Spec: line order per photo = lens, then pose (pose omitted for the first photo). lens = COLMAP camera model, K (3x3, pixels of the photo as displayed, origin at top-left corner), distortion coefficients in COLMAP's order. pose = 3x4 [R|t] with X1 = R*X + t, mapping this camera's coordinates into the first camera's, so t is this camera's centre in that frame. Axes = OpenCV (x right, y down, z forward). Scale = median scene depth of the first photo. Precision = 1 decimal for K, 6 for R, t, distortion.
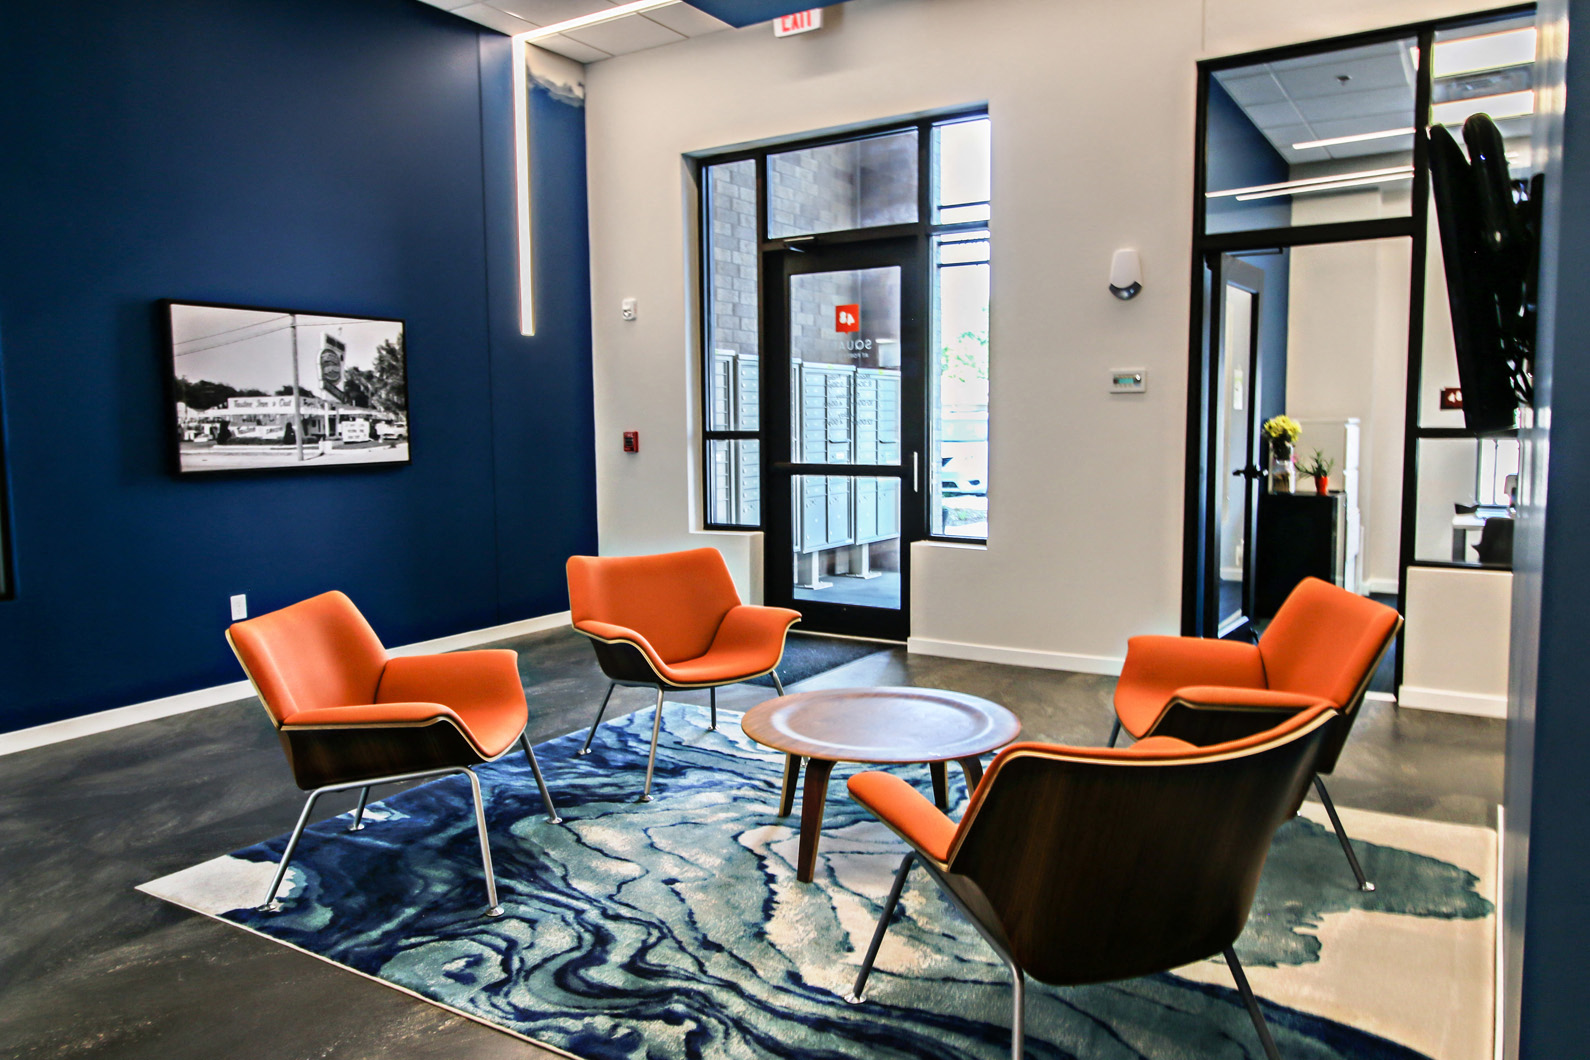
lens RADIAL K [[1105.2, 0, 794.9], [0, 1105.2, 511.5], [0, 0, 1]] dist [-0.004329, -0.002071]
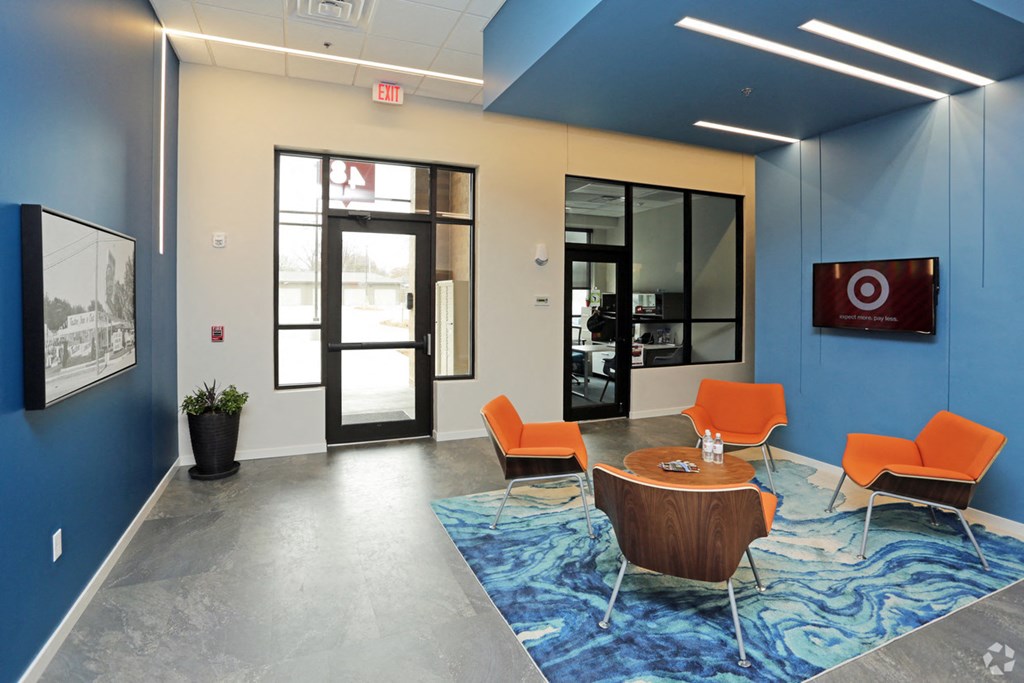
lens RADIAL K [[516.0, 0, 513.0], [0, 516.0, 301.6], [0, 0, 1]] dist [-0.066125, 0.023171]
pose [[0.565217, 0.003501, 0.824935, -0.614646], [0.057475, 0.997394, -0.043612, -0.071783], [-0.822938, 0.072063, 0.563543, 0.435625]]
